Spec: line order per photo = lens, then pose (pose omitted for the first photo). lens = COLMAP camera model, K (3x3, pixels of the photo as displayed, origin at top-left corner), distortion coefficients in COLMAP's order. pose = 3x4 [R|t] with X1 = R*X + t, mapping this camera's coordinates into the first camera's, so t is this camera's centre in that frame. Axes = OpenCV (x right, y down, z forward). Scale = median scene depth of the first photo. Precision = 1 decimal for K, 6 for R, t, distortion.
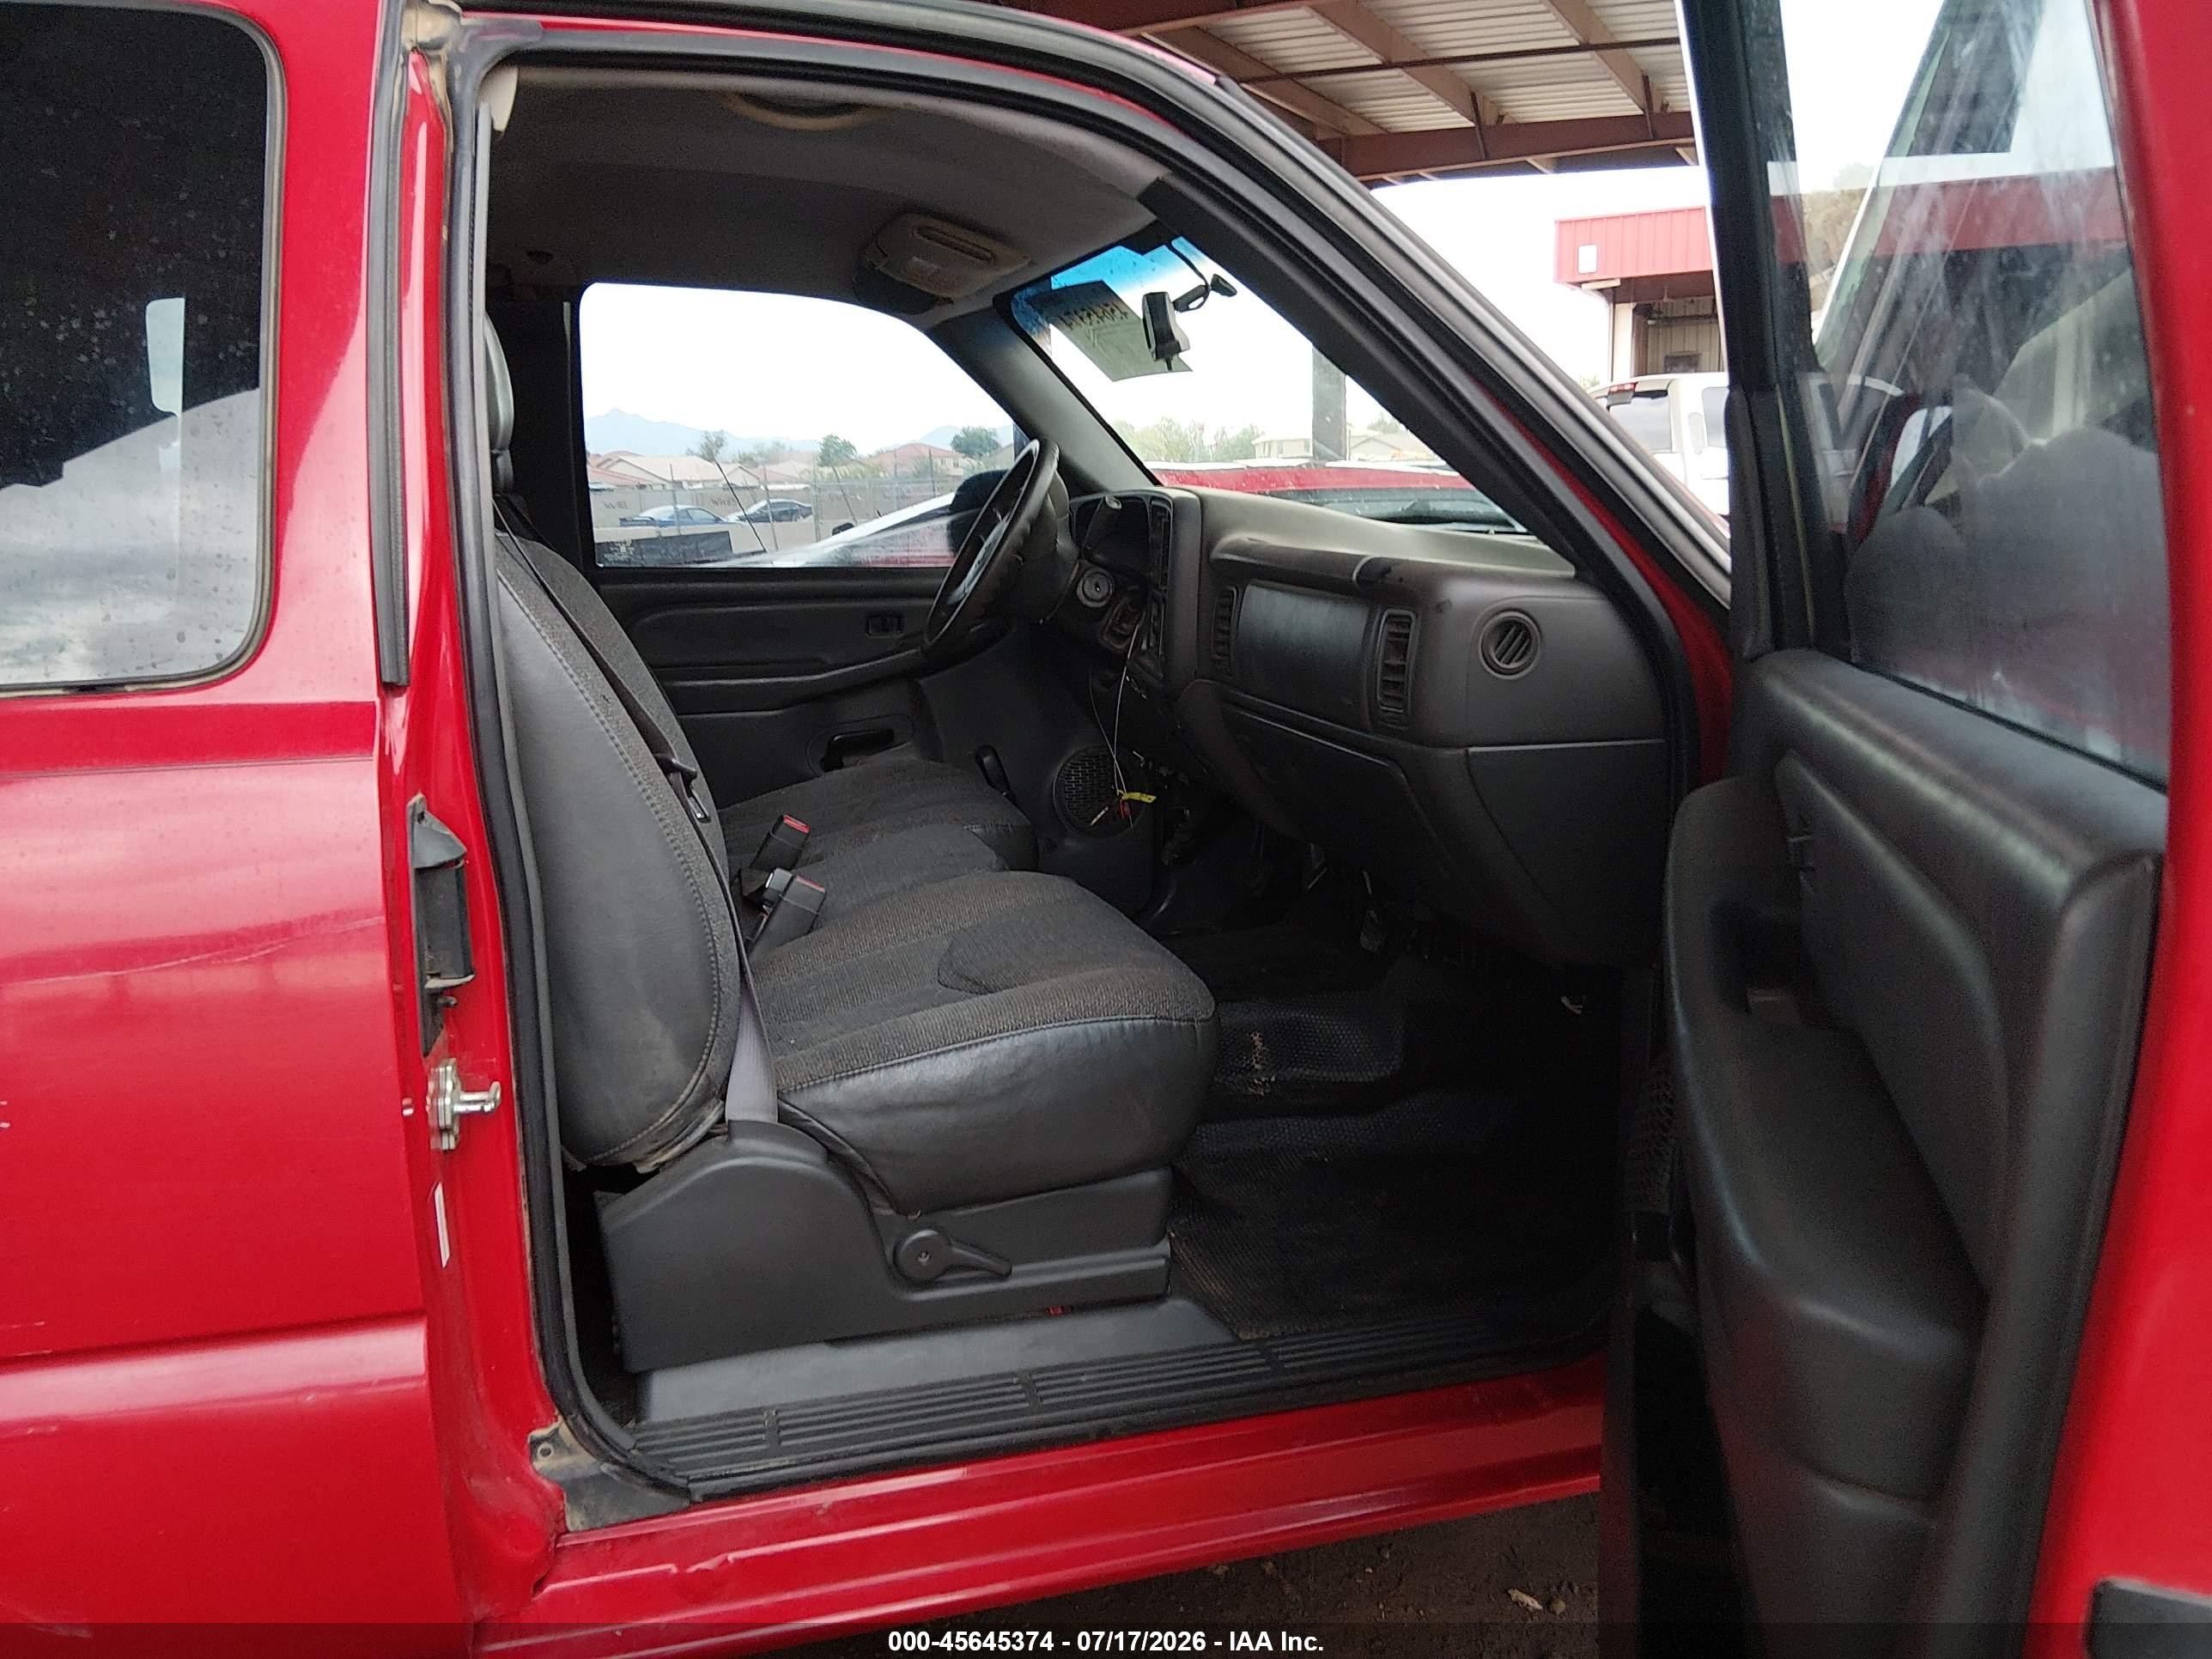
lens RADIAL K [[1746.0, 0, 1100.8], [0, 1746.0, 835.6], [0, 0, 1]] dist [0.099035, -0.160157]
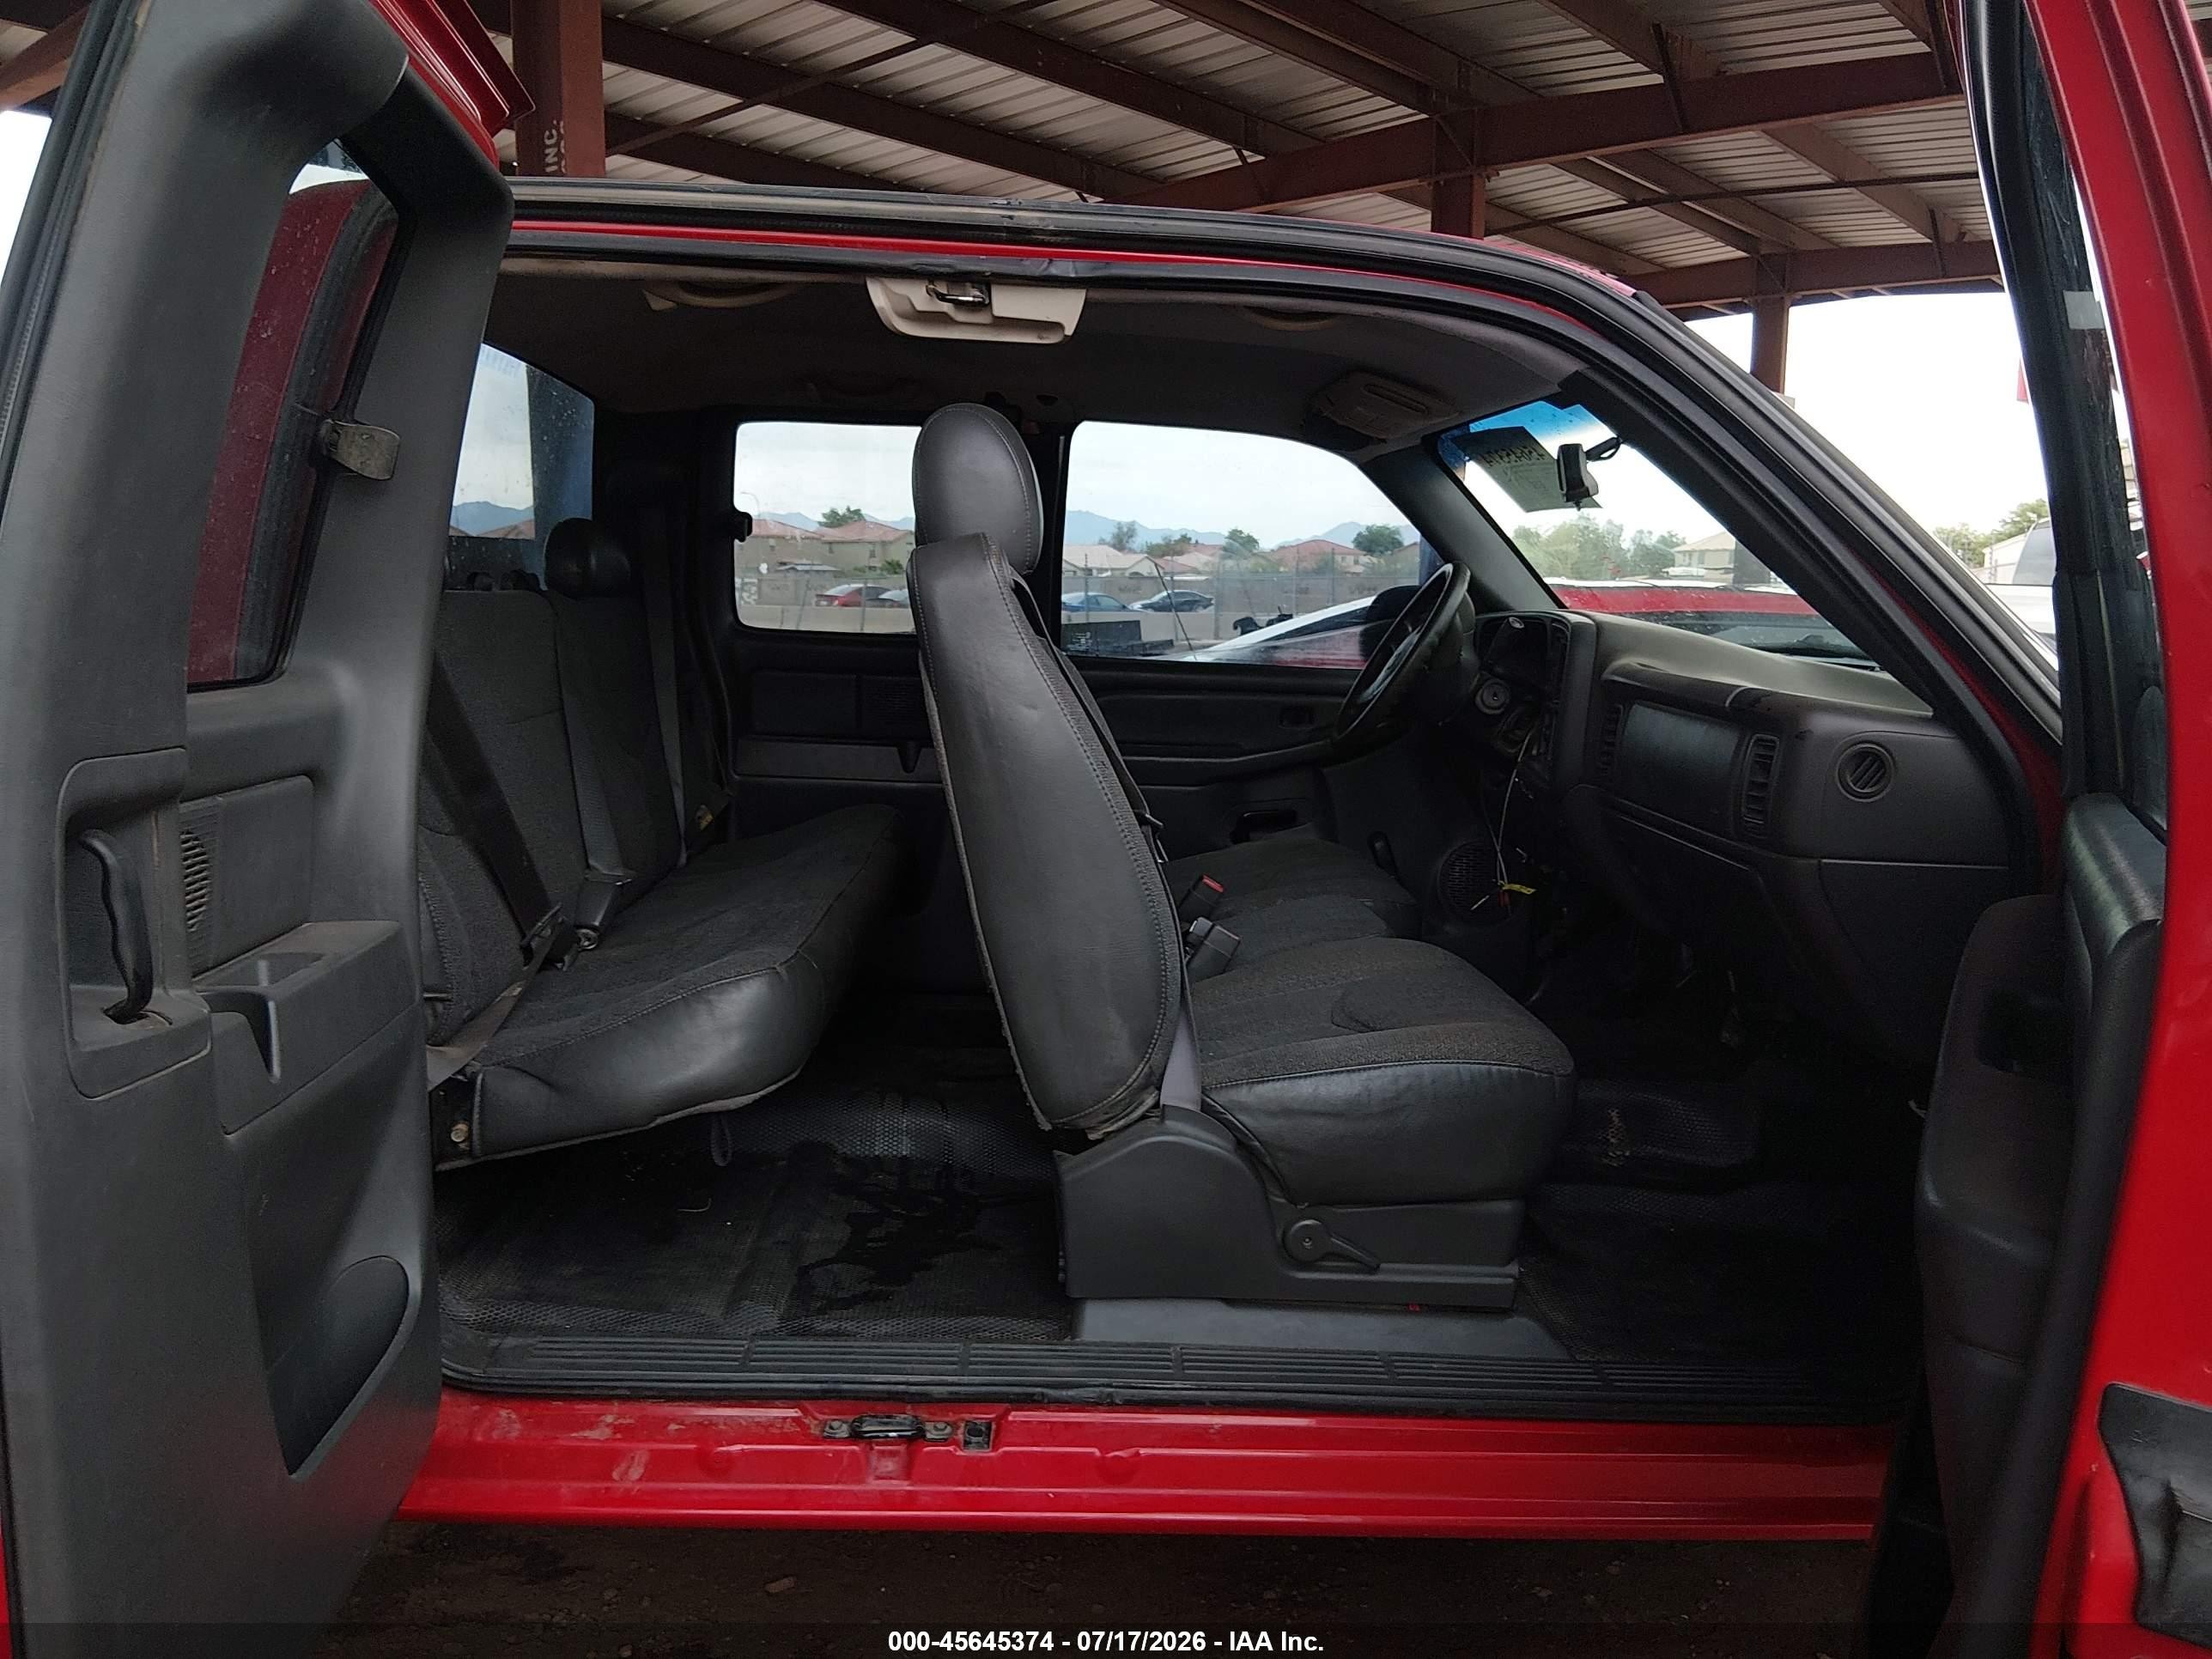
lens RADIAL K [[1746.0, 0, 1100.8], [0, 1746.0, 835.6], [0, 0, 1]] dist [0.099035, -0.160157]
pose [[0.974120, 0.077770, -0.212232, -0.003374], [-0.088737, 0.995142, -0.042635, 0.019674], [0.207886, 0.060364, 0.976289, -0.168204]]
